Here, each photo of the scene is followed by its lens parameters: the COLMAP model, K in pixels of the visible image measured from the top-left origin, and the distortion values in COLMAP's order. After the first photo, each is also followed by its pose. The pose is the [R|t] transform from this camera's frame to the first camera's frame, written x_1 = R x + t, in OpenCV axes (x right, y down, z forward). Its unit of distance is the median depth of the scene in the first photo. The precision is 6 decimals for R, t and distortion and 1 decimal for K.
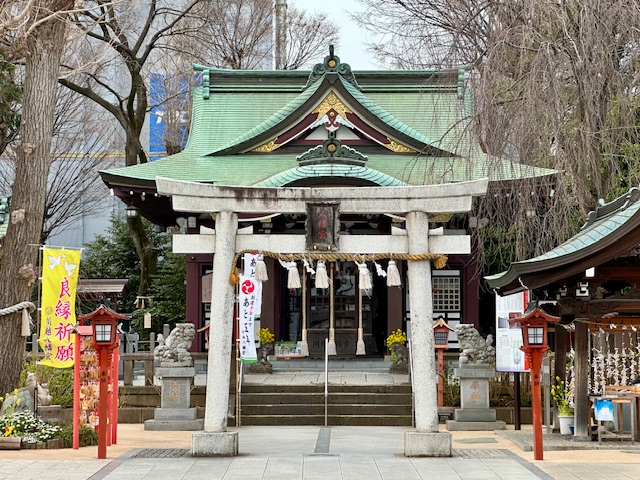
lens RADIAL K [[1428.4, 0, 320.7], [0, 1428.4, 240.5], [0, 0, 1]] dist [0.025496, 0.000000]
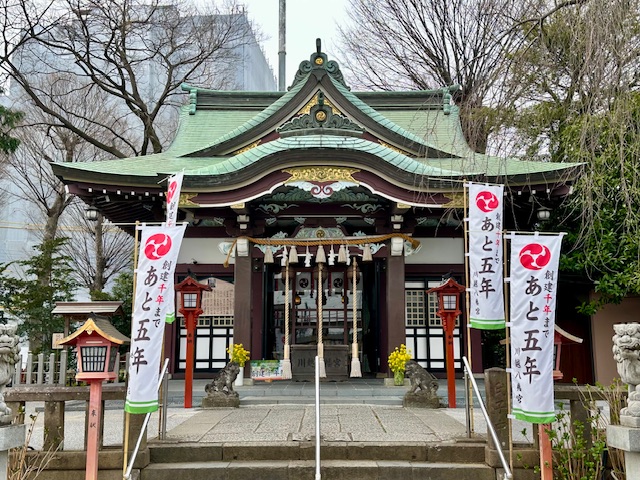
lens RADIAL K [[771.5, 0, 306.0], [0, 771.5, 222.0], [0, 0, 1]] dist [0.222901, 0.000000]
pose [[0.999999, -0.000900, -0.001010, -0.000149], [0.000788, 0.994361, -0.106046, 0.038206], [0.001100, 0.106045, 0.994361, 0.534761]]
